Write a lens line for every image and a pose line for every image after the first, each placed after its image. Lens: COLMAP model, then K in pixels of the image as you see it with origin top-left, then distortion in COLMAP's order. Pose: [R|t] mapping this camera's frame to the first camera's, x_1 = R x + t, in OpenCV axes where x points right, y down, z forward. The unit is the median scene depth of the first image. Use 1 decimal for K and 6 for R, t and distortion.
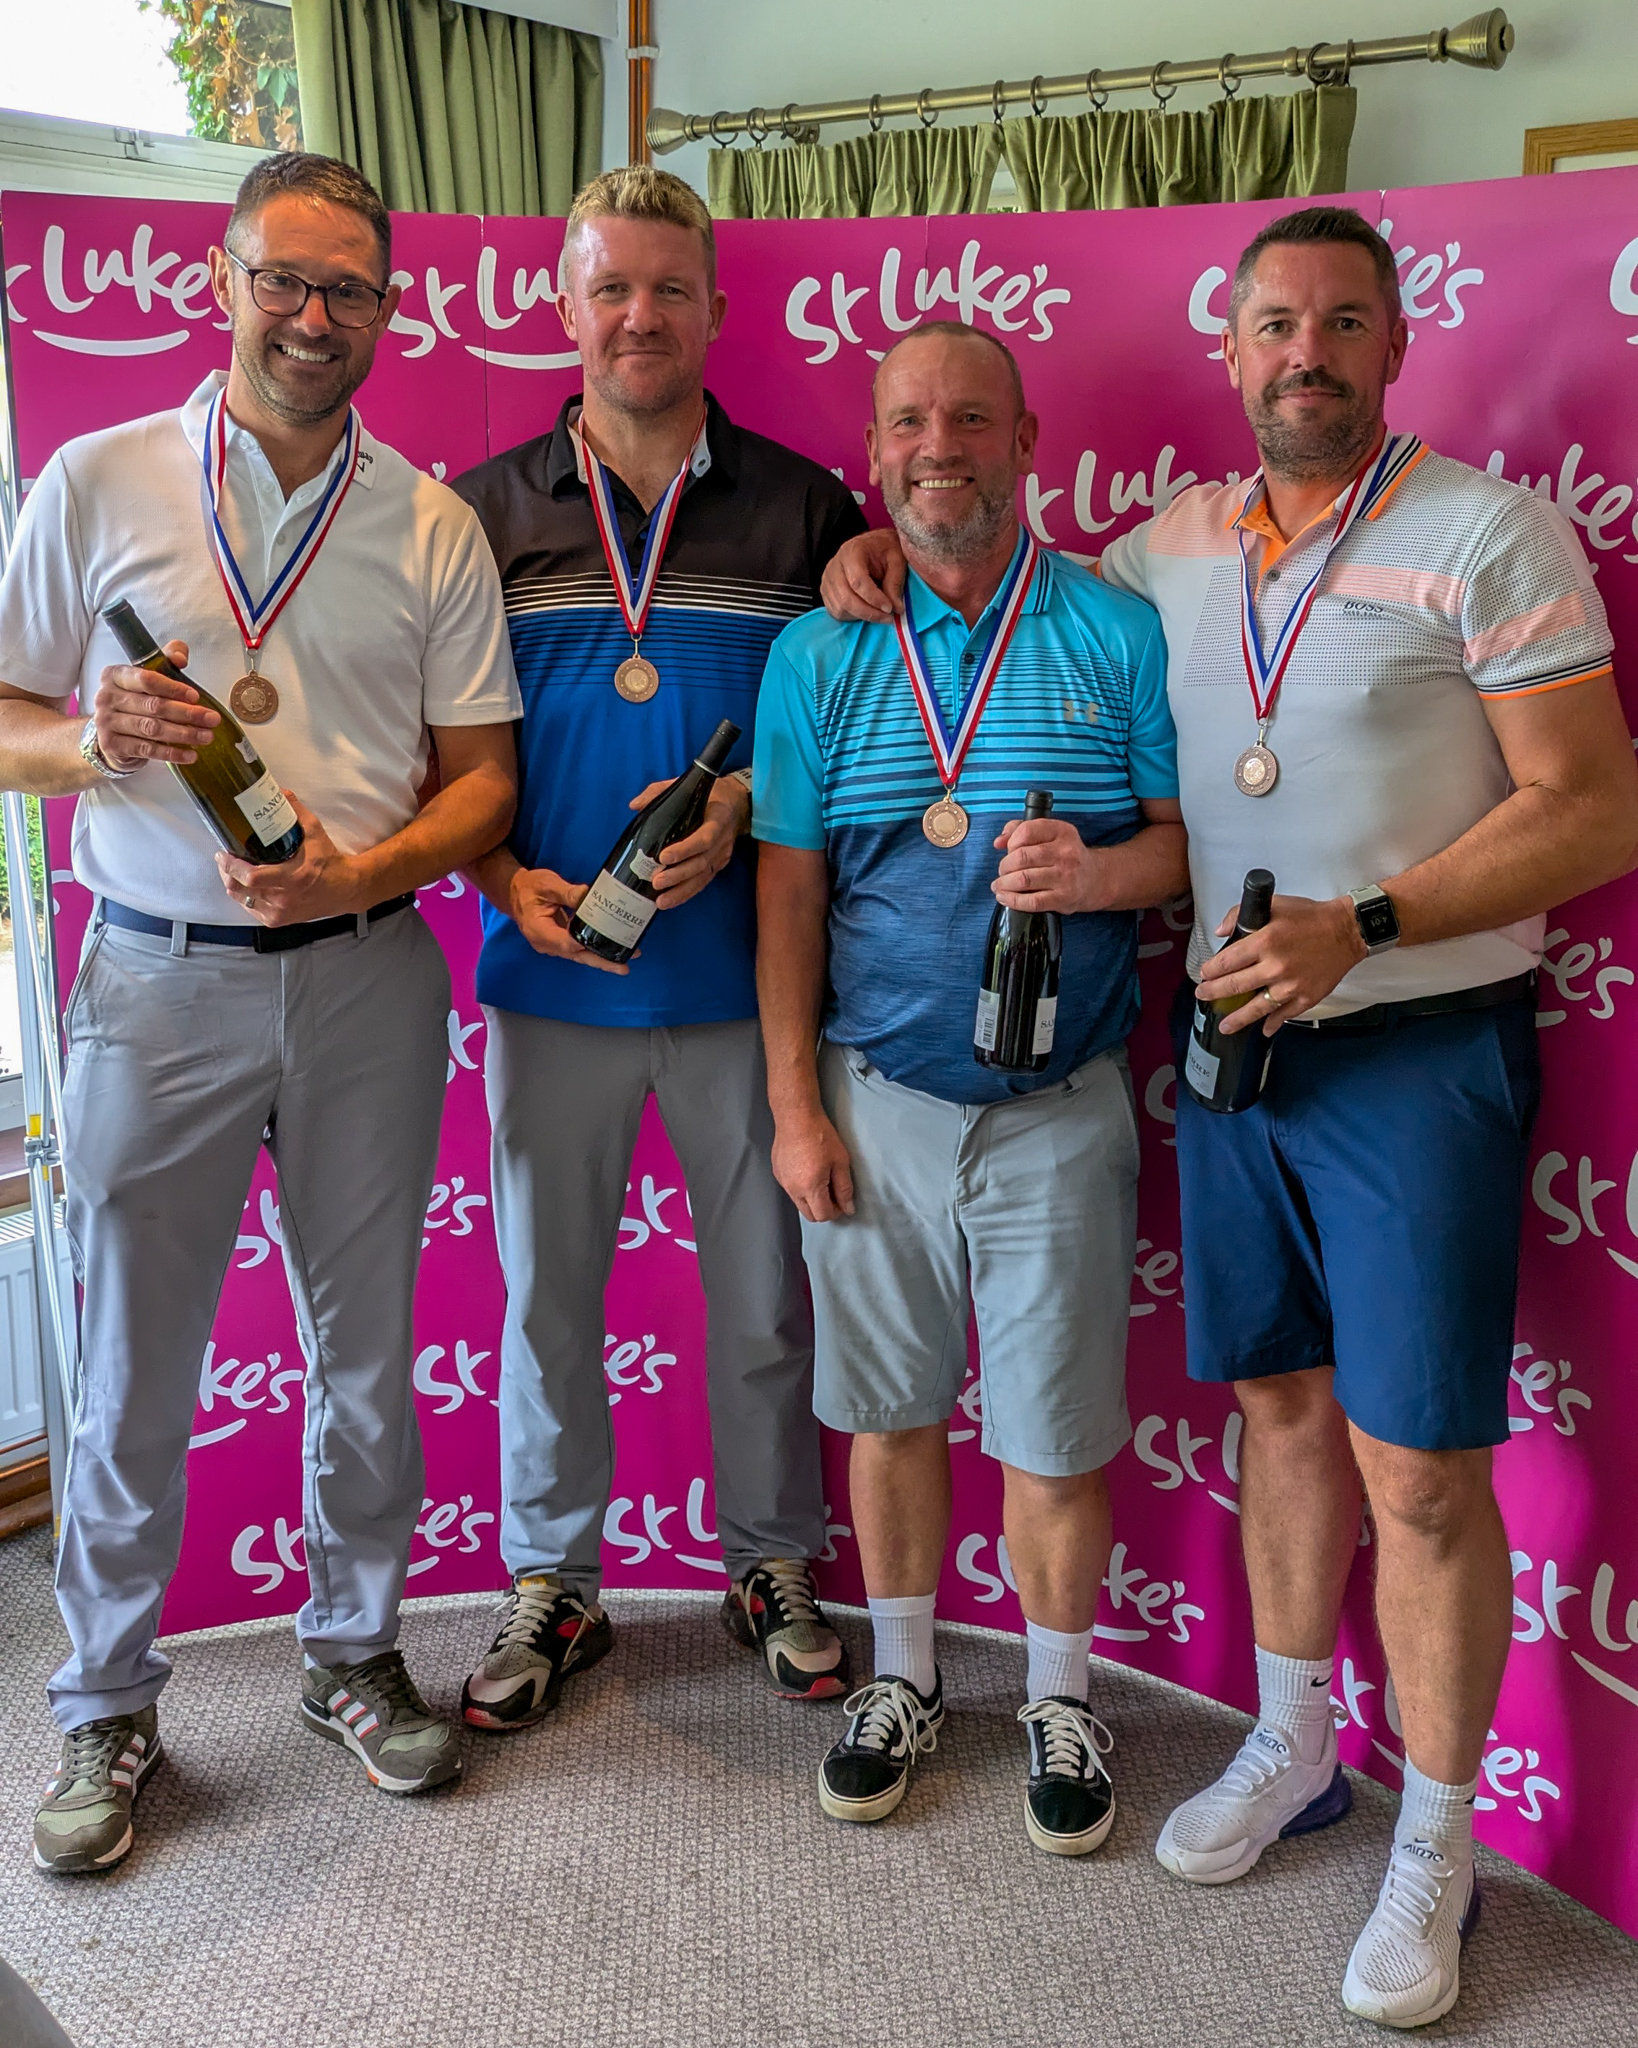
lens RADIAL K [[2078.2, 0, 840.5], [0, 2078.2, 947.7], [0, 0, 1]] dist [0.060460, -0.069055]
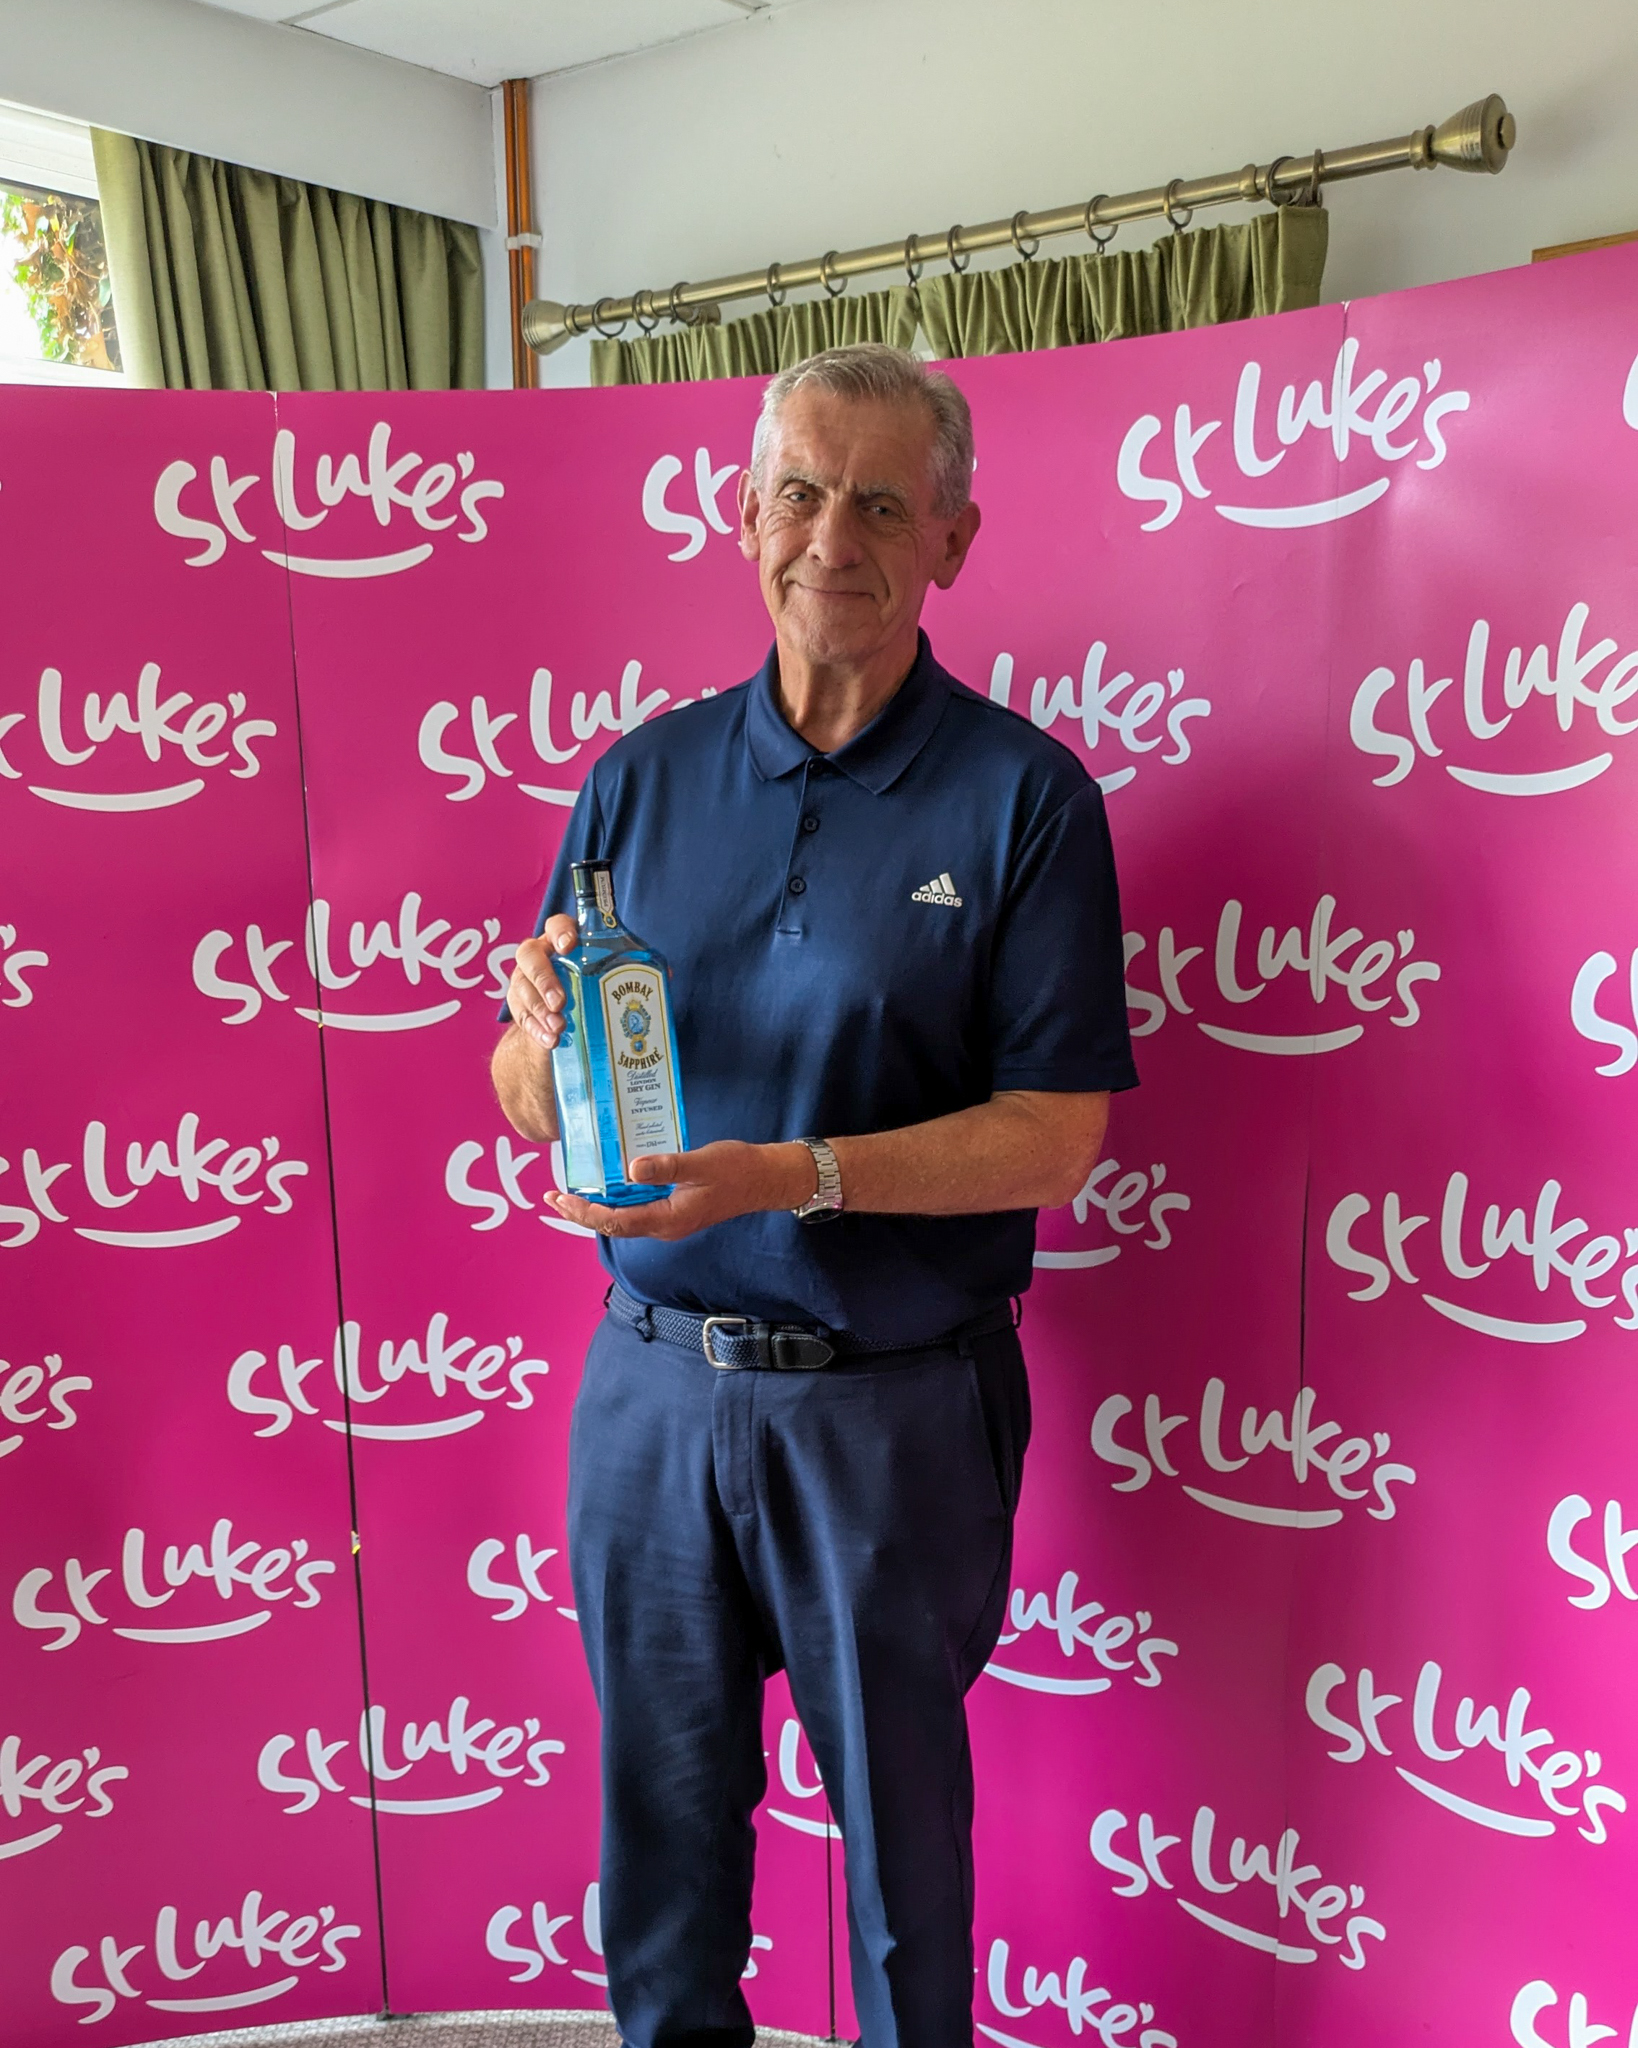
lens RADIAL K [[2115.9, 0, 832.3], [0, 2115.9, 1308.2], [0, 0, 1]] dist [0.074150, -0.107144]
pose [[0.999505, -0.017620, -0.026072, 0.059511], [0.017982, 0.999744, 0.013718, 0.006761], [0.025823, -0.014180, 0.999566, 0.133018]]
